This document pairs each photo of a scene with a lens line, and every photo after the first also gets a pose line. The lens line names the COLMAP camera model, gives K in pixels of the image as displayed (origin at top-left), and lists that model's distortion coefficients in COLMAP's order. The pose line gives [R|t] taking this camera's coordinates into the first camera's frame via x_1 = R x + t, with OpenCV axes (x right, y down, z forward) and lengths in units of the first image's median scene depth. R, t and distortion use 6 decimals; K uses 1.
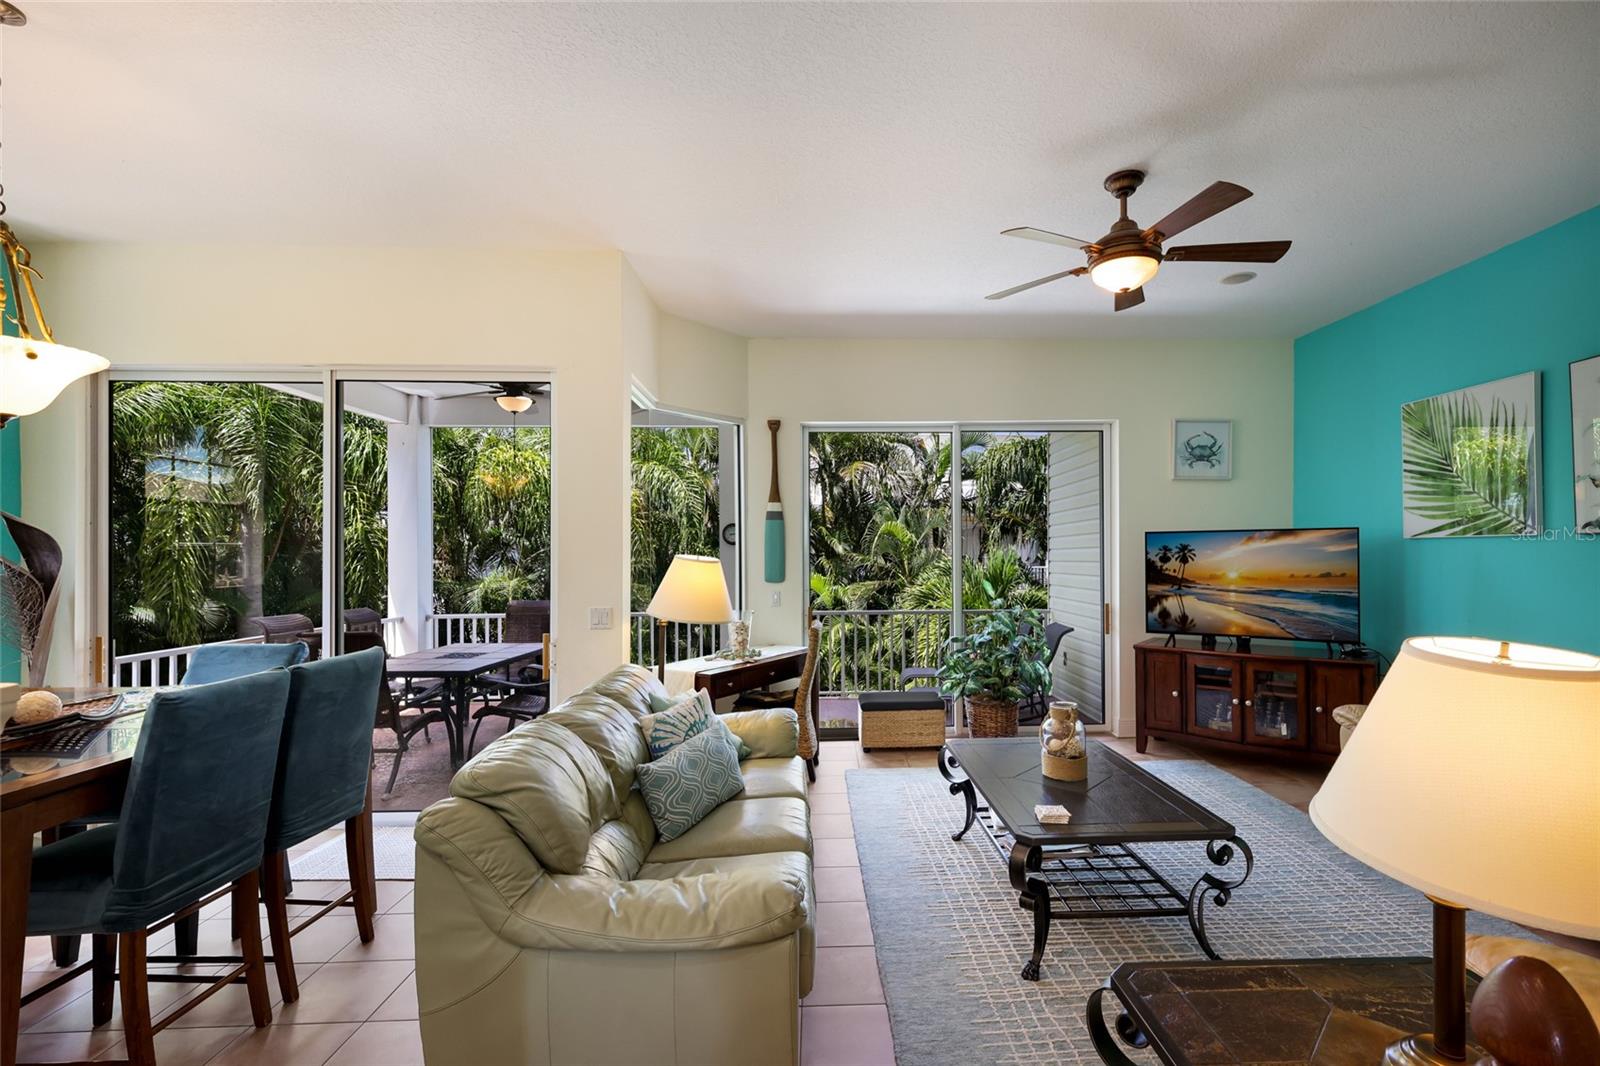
lens RADIAL K [[697.2, 0, 812.2], [0, 697.2, 548.4], [0, 0, 1]] dist [0.008301, 0.000030]
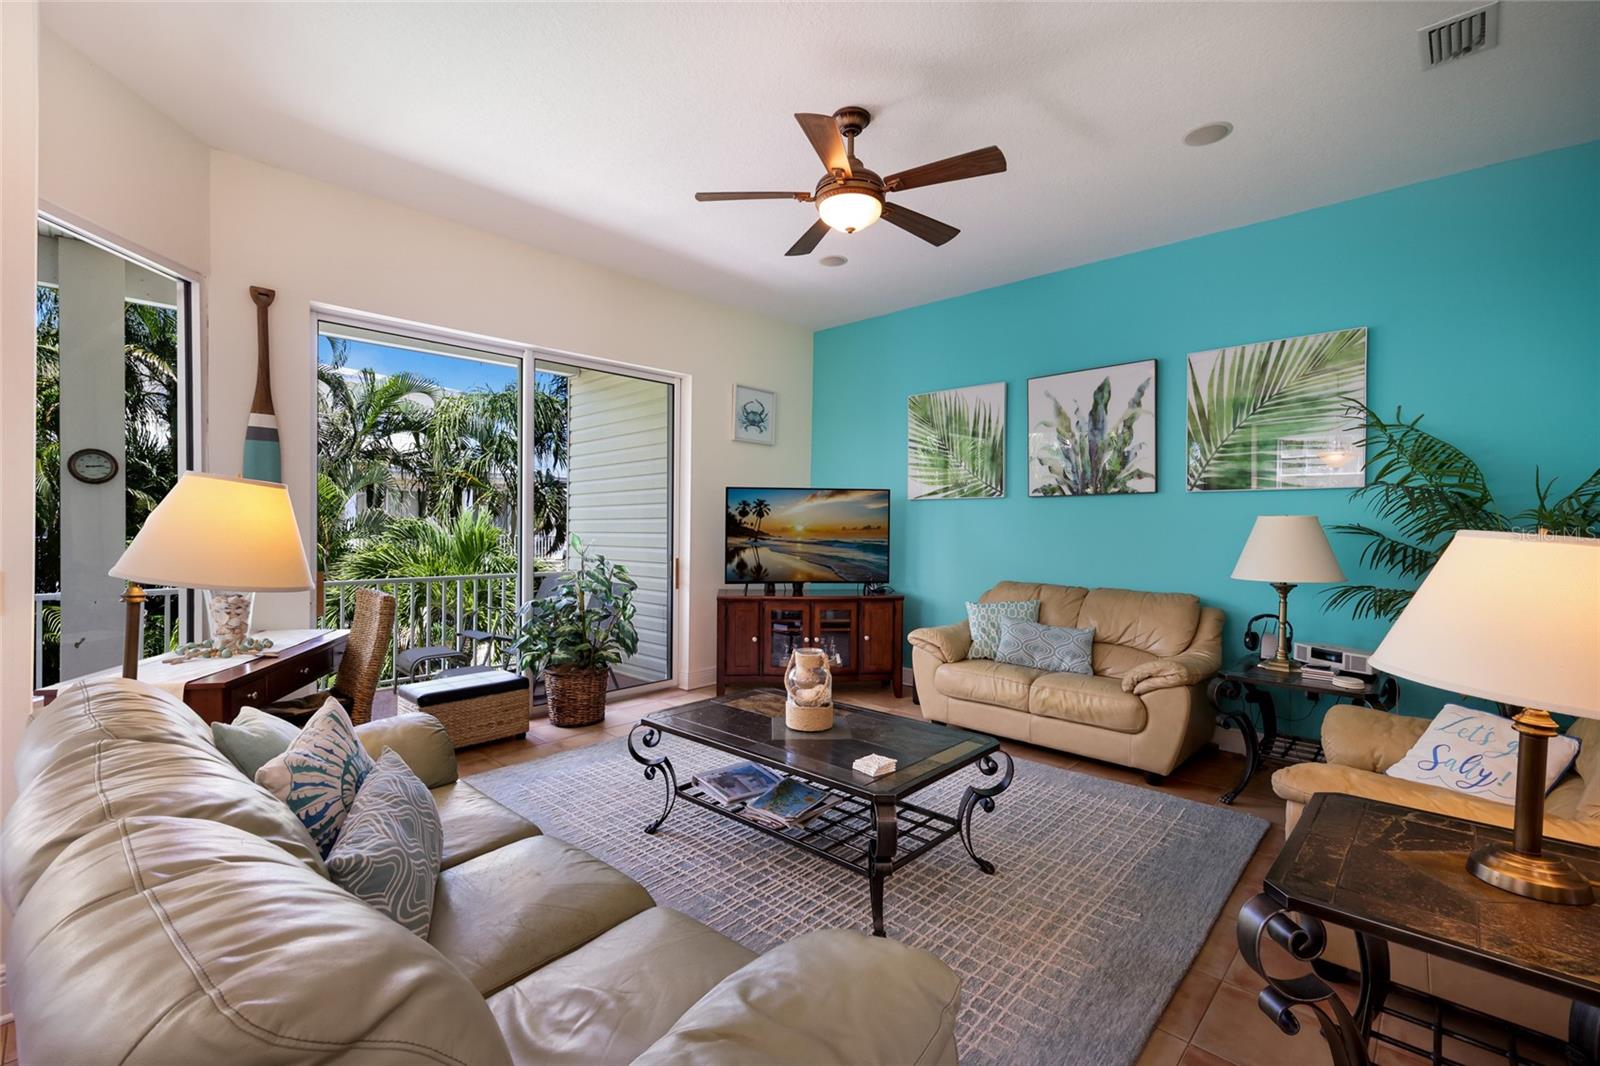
lens RADIAL K [[697.2, 0, 778.4], [0, 697.2, 531.7], [0, 0, 1]] dist [0.008301, 0.000030]
pose [[0.714115, 0.008056, 0.699982, -0.207818], [-0.020570, 0.999743, 0.009480, 0.034633], [-0.699726, -0.021168, 0.714098, 0.230152]]
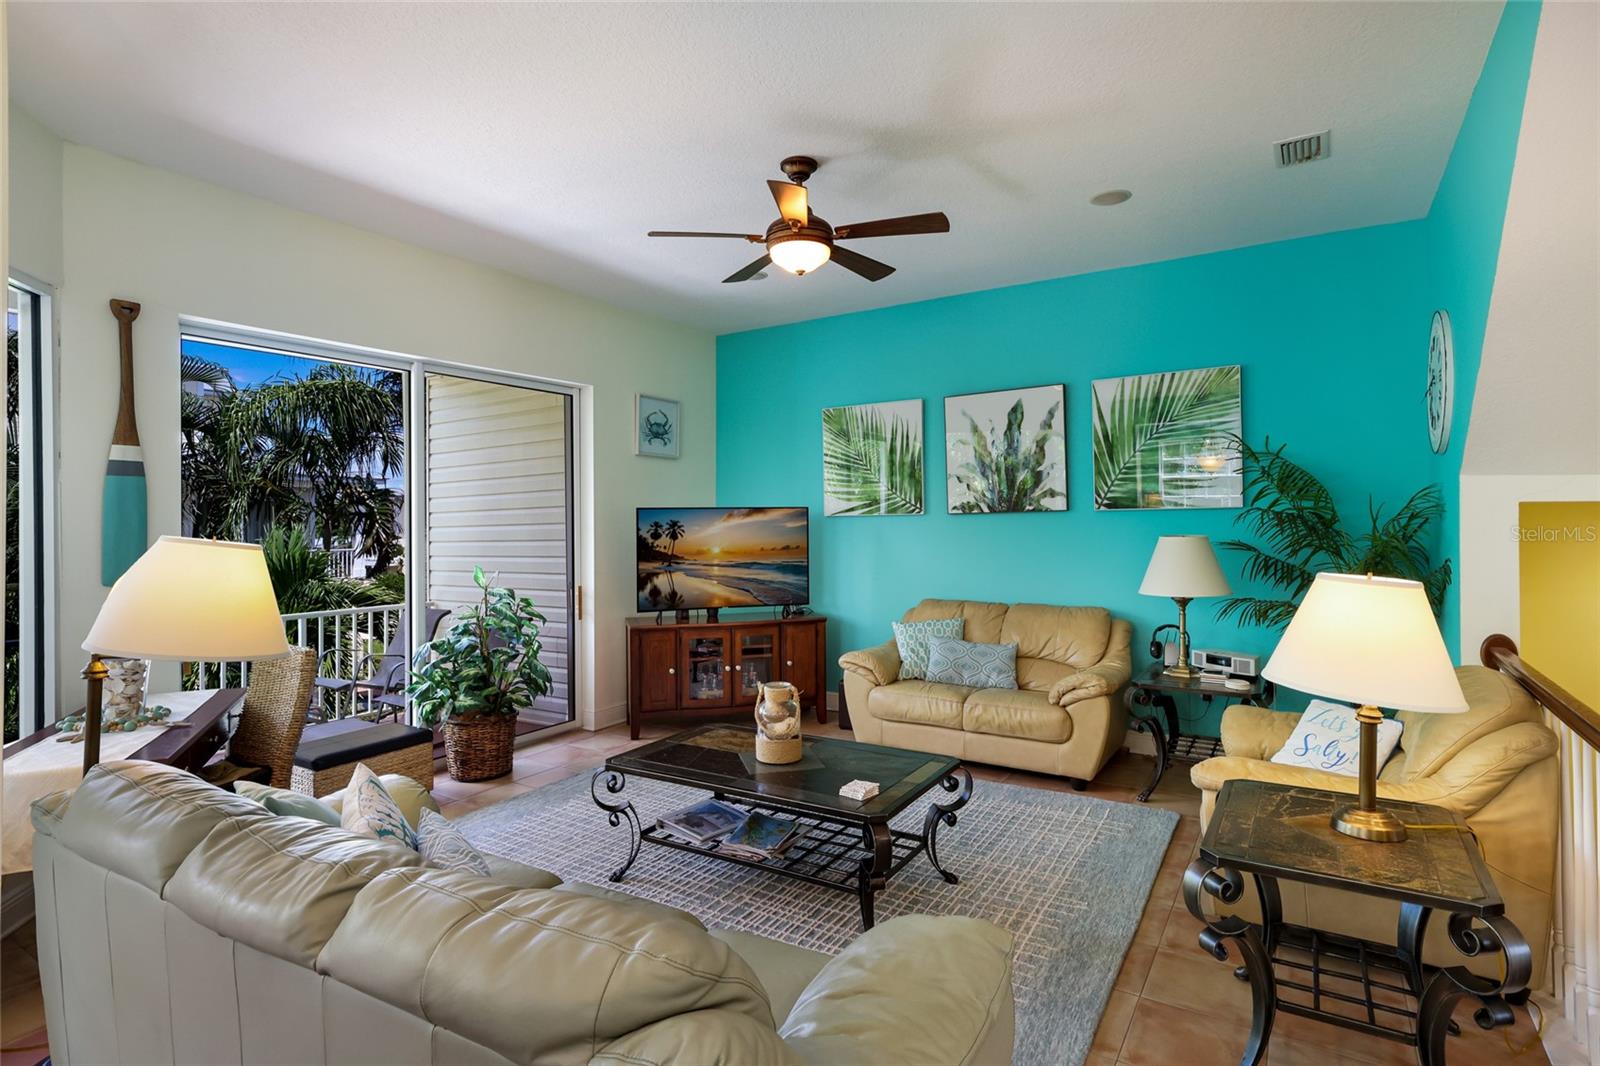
lens RADIAL K [[814.6, 0, 774.2], [0, 814.6, 518.5], [0, 0, 1]] dist [0.006452, -0.000025]
pose [[0.572629, 0.005538, 0.819796, -0.361779], [0.001680, 0.999967, -0.007928, 0.000595], [-0.819813, 0.005917, 0.572601, 0.228179]]
